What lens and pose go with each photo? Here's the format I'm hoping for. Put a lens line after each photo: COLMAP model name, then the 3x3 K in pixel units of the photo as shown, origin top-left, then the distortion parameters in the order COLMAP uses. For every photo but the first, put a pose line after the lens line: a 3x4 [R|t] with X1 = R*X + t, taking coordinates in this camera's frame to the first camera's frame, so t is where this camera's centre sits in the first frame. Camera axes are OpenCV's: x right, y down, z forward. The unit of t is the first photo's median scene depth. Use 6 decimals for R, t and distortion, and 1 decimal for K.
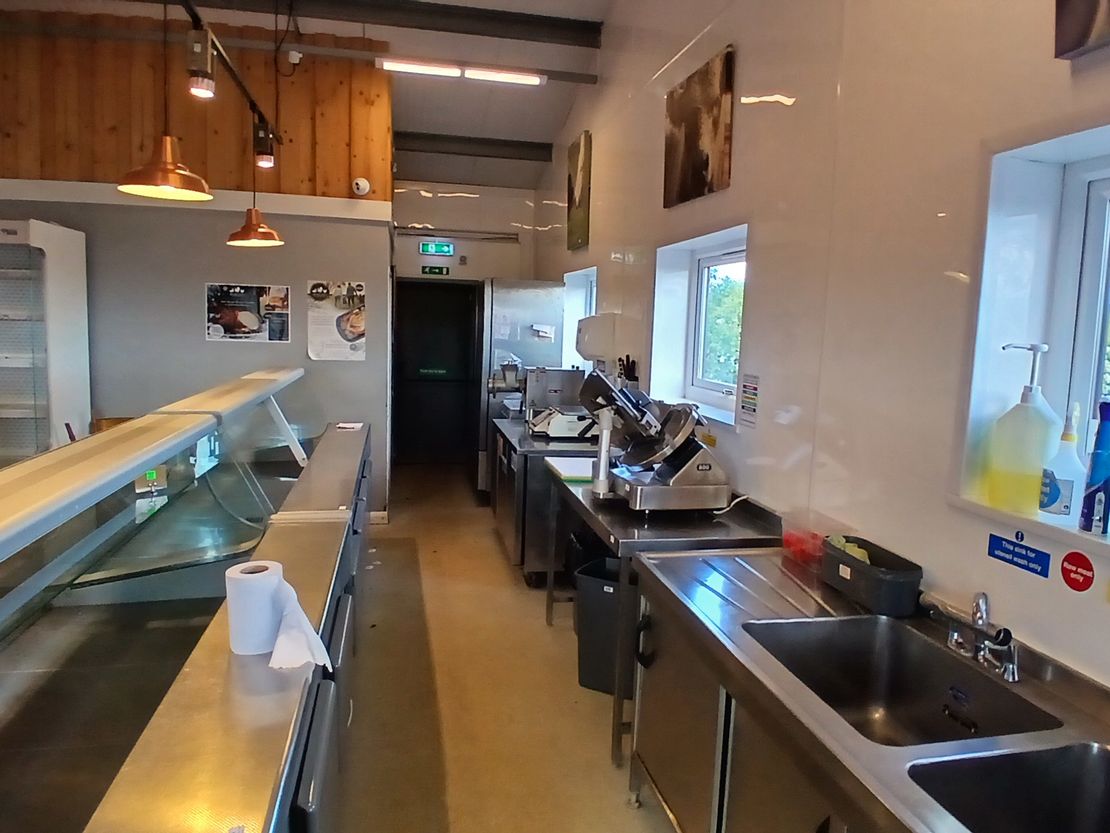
lens RADIAL K [[747.2, 0, 552.3], [0, 747.2, 424.9], [0, 0, 1]] dist [-0.005177, -0.013223]
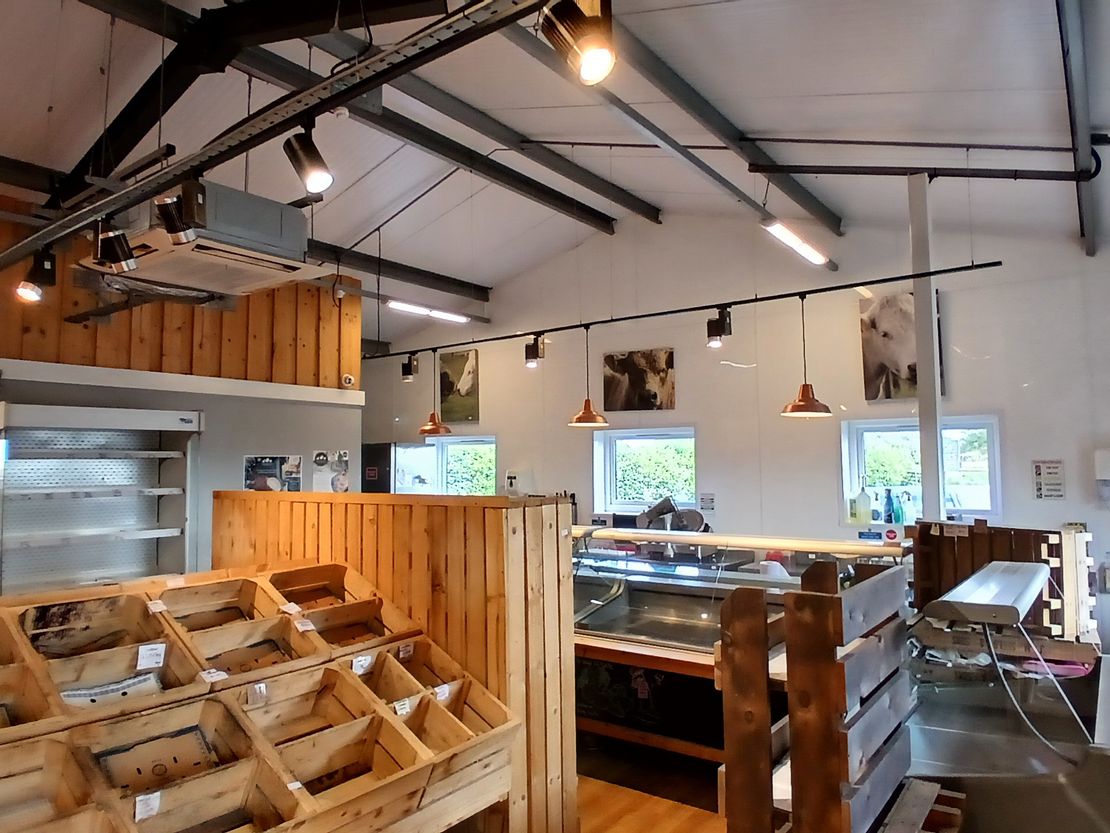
lens RADIAL K [[747.2, 0, 550.6], [0, 747.2, 411.4], [0, 0, 1]] dist [-0.005177, -0.013223]
pose [[0.745333, 0.005155, 0.666673, -0.889722], [0.125154, 0.981110, -0.147508, -0.020754], [-0.654840, 0.193380, 0.730609, -0.213183]]
